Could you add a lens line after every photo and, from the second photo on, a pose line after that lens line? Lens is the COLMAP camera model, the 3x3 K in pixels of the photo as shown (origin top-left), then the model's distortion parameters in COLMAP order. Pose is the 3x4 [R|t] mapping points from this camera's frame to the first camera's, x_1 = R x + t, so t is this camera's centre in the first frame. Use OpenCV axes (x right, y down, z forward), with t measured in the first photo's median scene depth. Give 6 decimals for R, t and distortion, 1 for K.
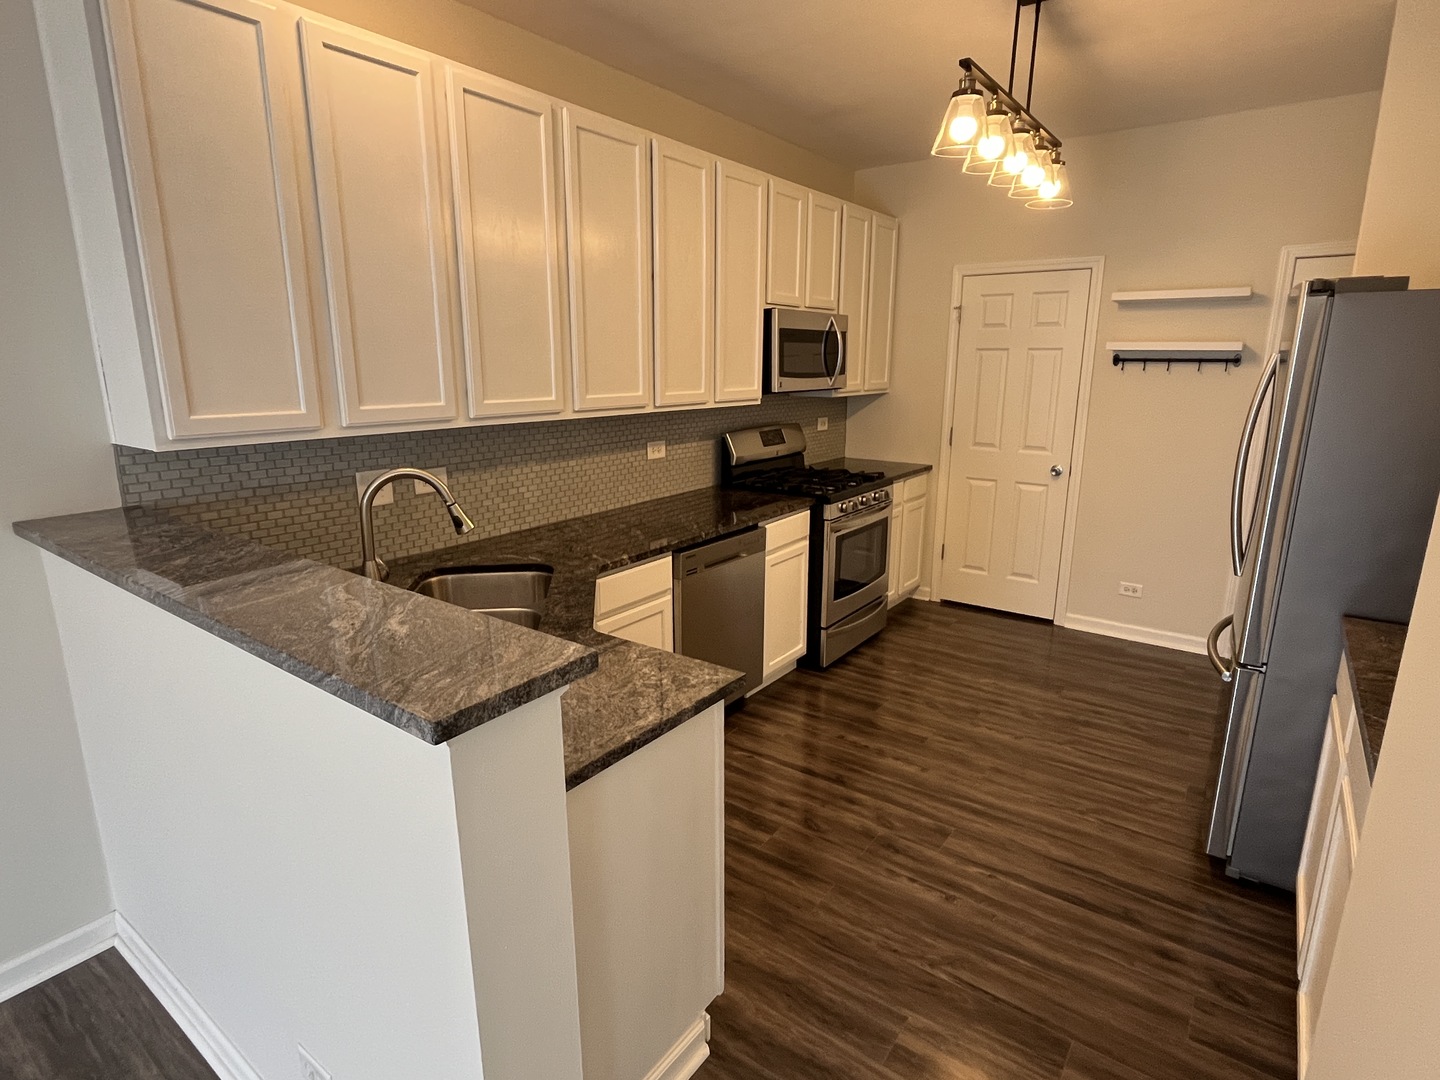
lens RADIAL K [[767.1, 0, 711.5], [0, 767.1, 540.1], [0, 0, 1]] dist [-0.000272, -0.001285]
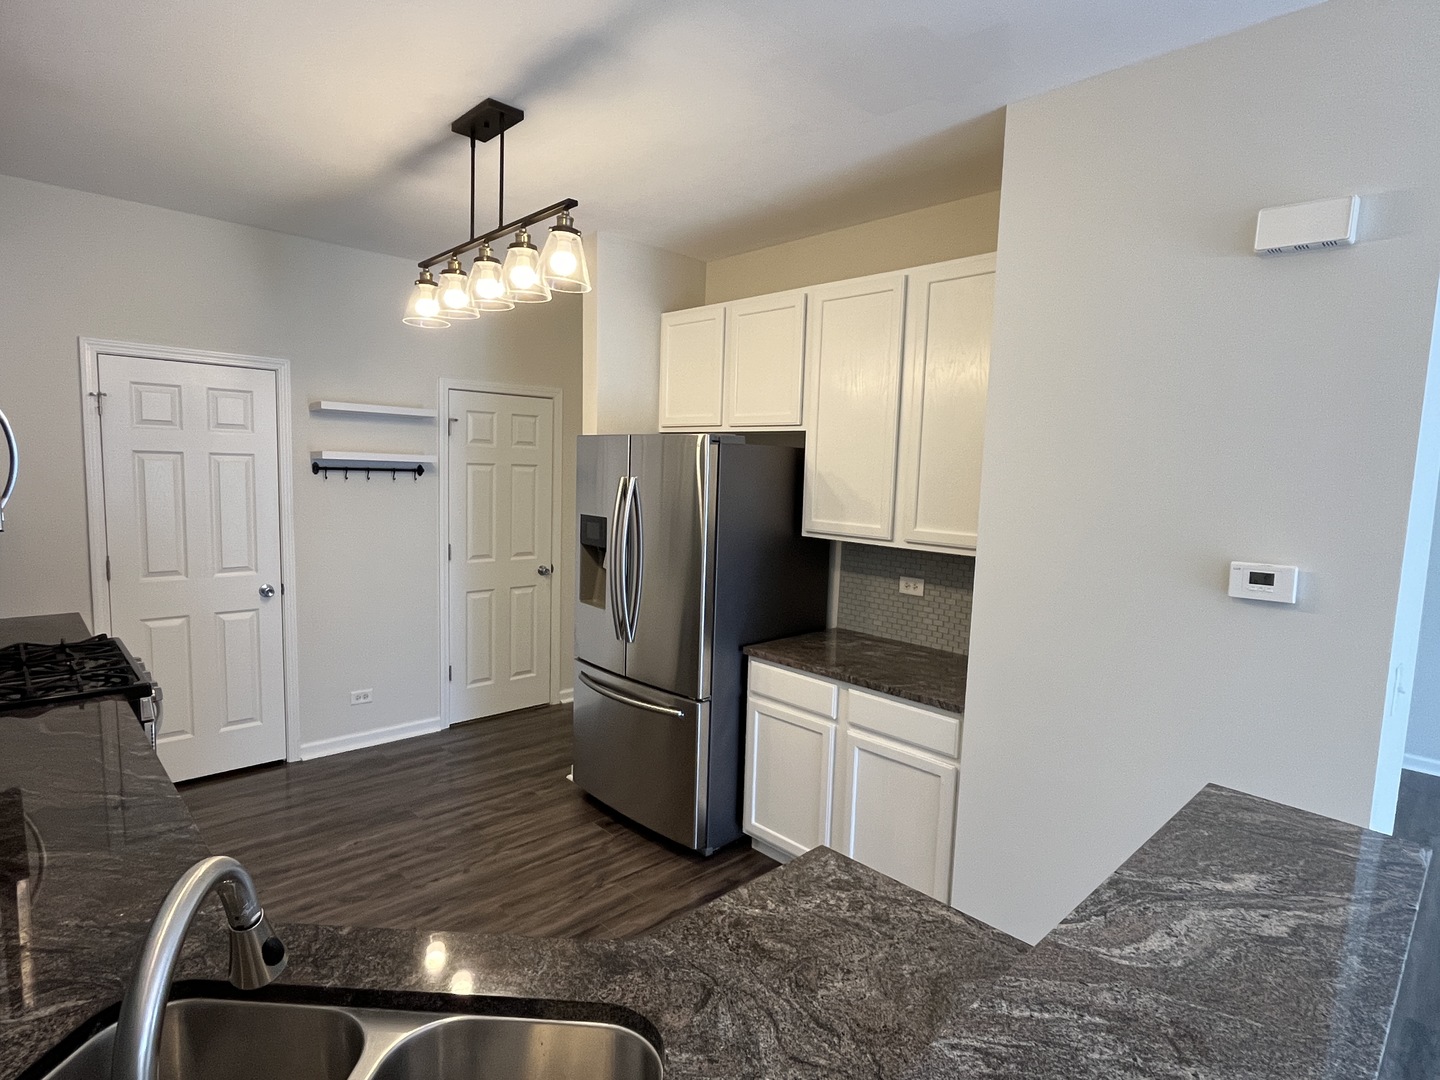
lens RADIAL K [[767.1, 0, 714.4], [0, 767.1, 541.8], [0, 0, 1]] dist [-0.000272, -0.001285]
pose [[0.167528, -0.094787, 0.981300, -0.395216], [0.196364, 0.978631, 0.061005, -0.122724], [-0.966114, 0.182472, 0.182561, 0.418958]]
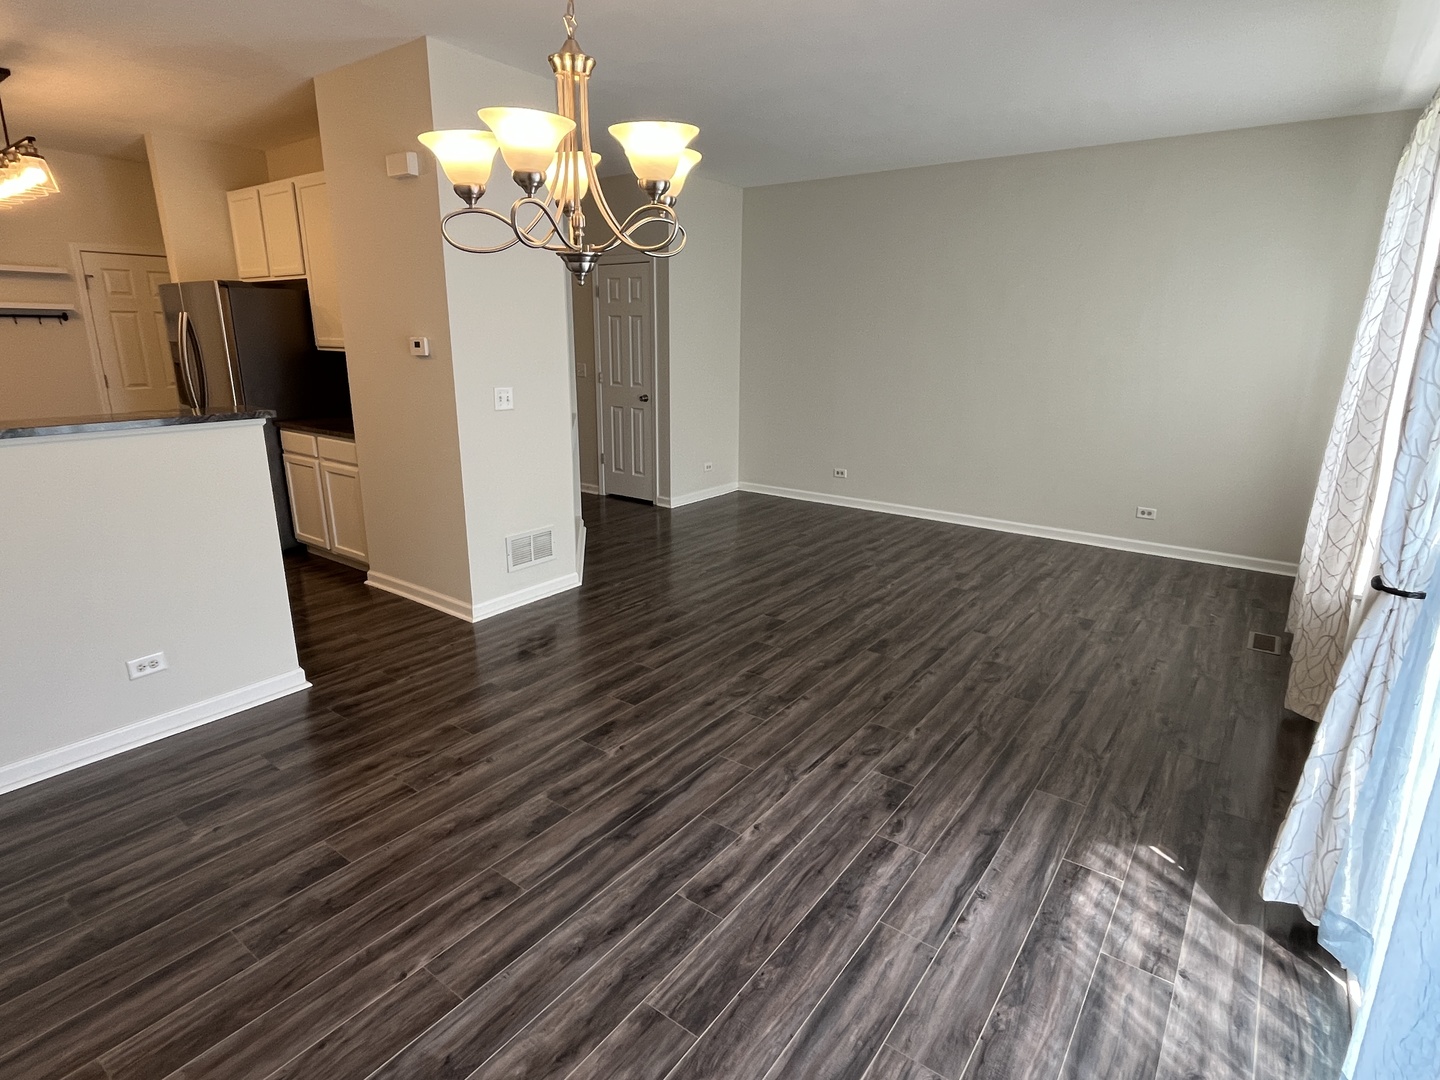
lens RADIAL K [[767.1, 0, 714.8], [0, 767.1, 541.1], [0, 0, 1]] dist [-0.000272, -0.001285]
pose [[0.002784, -0.266868, 0.963729, -0.934225], [0.223235, 0.939578, 0.259535, 0.078039], [-0.974761, 0.214415, 0.062190, -0.253095]]
